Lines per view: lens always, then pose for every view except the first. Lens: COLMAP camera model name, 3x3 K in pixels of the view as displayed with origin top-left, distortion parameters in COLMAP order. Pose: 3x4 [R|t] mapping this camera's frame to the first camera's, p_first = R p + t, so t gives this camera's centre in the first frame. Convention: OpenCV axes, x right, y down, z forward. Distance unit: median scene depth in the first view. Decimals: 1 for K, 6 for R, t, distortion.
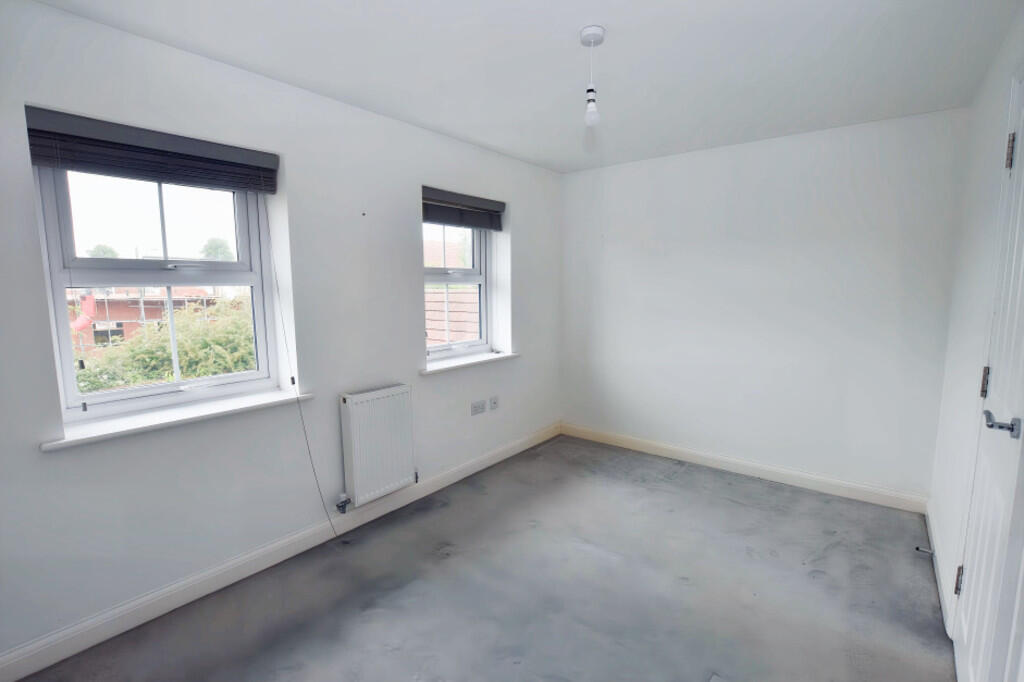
lens RADIAL K [[461.9, 0, 505.1], [0, 461.9, 339.9], [0, 0, 1]] dist [-0.019403, 0.000875]
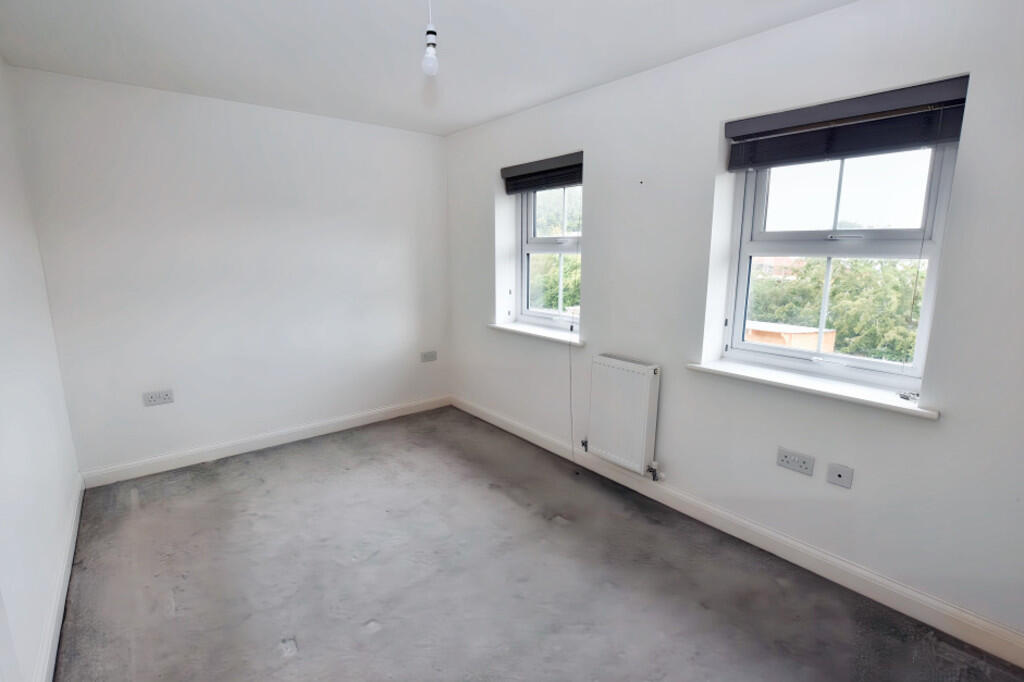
lens RADIAL K [[461.9, 0, 505.1], [0, 461.9, 339.9], [0, 0, 1]] dist [-0.019403, 0.000875]
pose [[-0.191043, 0.184924, -0.964005, 0.702831], [-0.125452, 0.969440, 0.210828, -0.109119], [0.973532, 0.161213, -0.162005, 0.865136]]
